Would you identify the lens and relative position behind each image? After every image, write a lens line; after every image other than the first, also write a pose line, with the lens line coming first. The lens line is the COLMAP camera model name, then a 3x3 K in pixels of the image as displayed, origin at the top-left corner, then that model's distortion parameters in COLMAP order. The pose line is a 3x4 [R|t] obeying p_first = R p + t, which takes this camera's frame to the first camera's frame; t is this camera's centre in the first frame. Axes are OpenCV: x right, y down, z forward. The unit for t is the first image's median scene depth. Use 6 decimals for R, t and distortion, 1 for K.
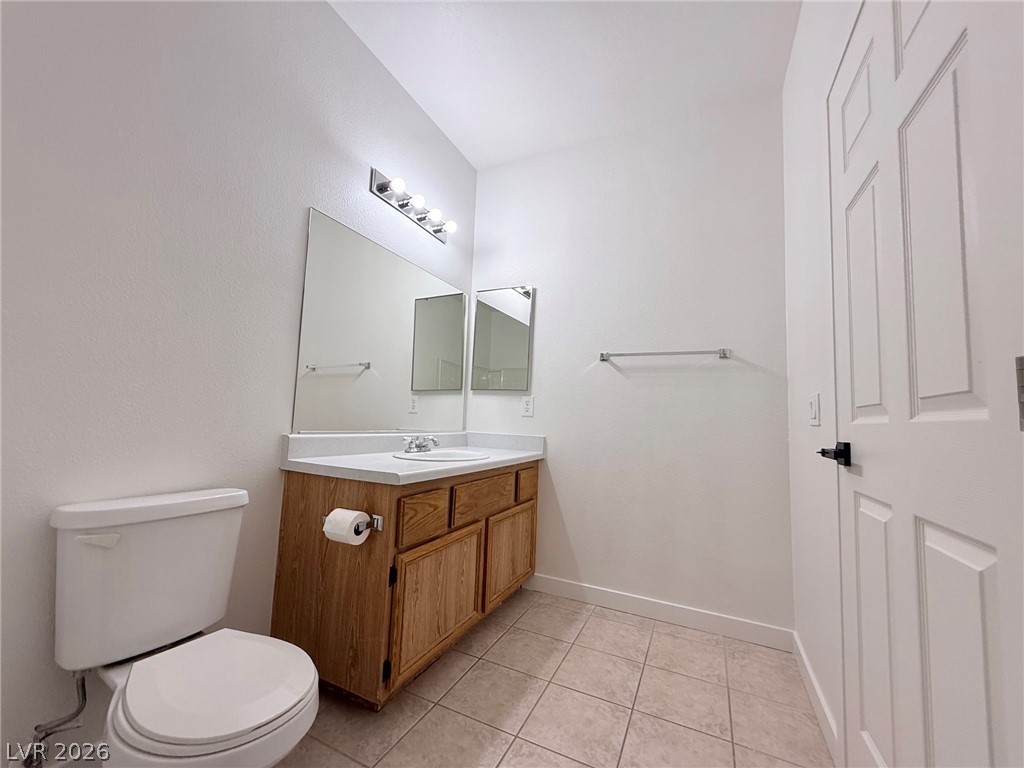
lens RADIAL K [[405.8, 0, 512.1], [0, 405.8, 388.5], [0, 0, 1]] dist [0.000451, -0.000068]
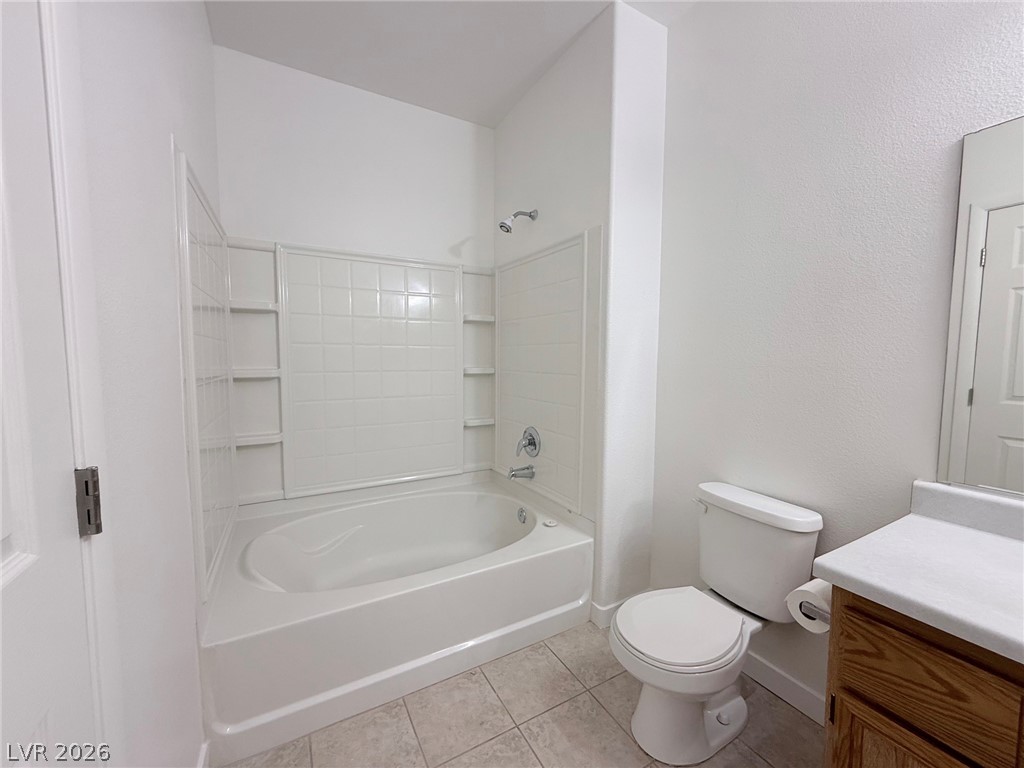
lens RADIAL K [[405.8, 0, 511.8], [0, 405.8, 385.5], [0, 0, 1]] dist [0.000451, -0.000068]
pose [[-0.576496, 0.019591, -0.816865, 0.504603], [0.046768, 0.998865, -0.009050, -0.088737], [0.815760, -0.043420, -0.576758, 0.885894]]
